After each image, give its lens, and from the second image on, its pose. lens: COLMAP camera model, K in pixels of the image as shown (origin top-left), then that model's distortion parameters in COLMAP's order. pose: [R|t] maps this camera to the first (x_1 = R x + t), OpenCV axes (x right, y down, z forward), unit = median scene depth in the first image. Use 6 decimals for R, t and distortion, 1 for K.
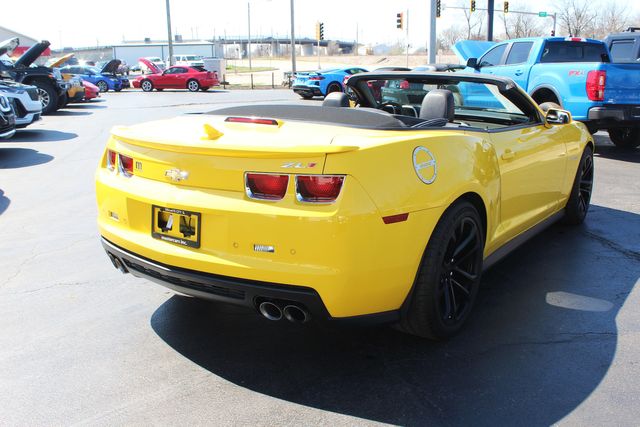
lens RADIAL K [[672.1, 0, 332.8], [0, 672.1, 214.3], [0, 0, 1]] dist [-0.125449, 0.116983]
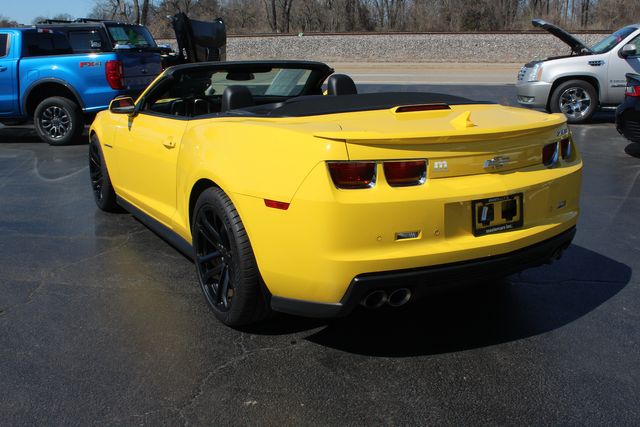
lens RADIAL K [[672.1, 0, 332.8], [0, 672.1, 214.3], [0, 0, 1]] dist [-0.125449, 0.116983]
pose [[0.384014, -0.231090, 0.893941, -0.445558], [0.222907, 0.962739, 0.153119, -0.069129], [-0.896016, 0.140466, 0.421217, 0.292922]]
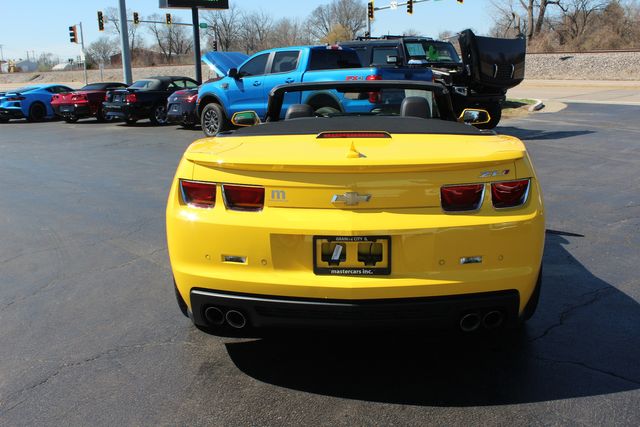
lens RADIAL K [[672.1, 0, 332.8], [0, 672.1, 214.3], [0, 0, 1]] dist [-0.125449, 0.116983]
pose [[0.860837, -0.128473, 0.492396, -0.254376], [0.136688, 0.990423, 0.019447, -0.021399], [-0.490179, 0.050564, 0.870154, 0.080941]]
